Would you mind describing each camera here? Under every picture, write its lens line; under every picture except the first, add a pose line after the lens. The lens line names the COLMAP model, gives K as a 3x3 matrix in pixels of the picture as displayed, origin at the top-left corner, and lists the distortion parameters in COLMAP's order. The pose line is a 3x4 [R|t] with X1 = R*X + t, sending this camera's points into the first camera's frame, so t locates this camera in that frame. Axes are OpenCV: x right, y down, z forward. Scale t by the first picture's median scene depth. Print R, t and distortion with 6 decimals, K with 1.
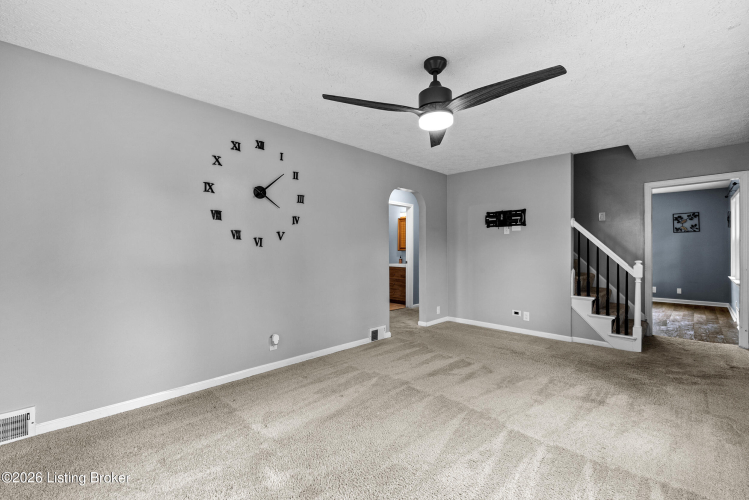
lens RADIAL K [[332.1, 0, 377.0], [0, 332.1, 248.4], [0, 0, 1]] dist [-0.003520, 0.000066]
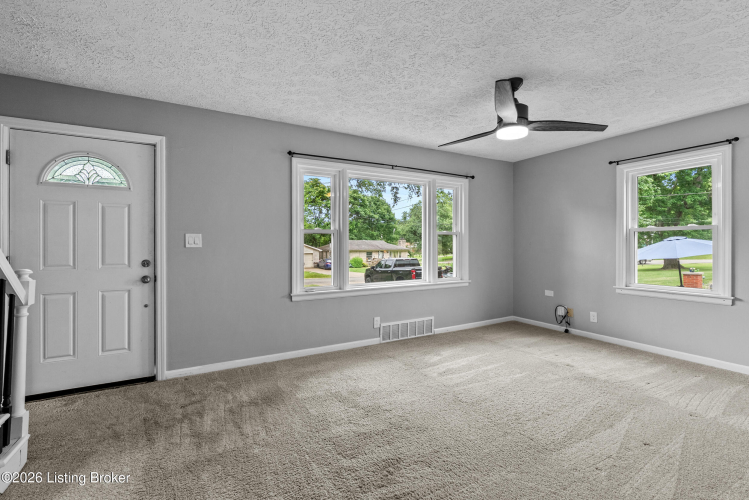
lens RADIAL K [[332.1, 0, 369.2], [0, 332.1, 243.3], [0, 0, 1]] dist [-0.003520, 0.000066]
pose [[-0.955101, 0.006127, 0.296217, 0.165113], [0.003348, 0.999945, -0.009891, 0.004485], [-0.296262, -0.008455, -0.955069, 1.204017]]
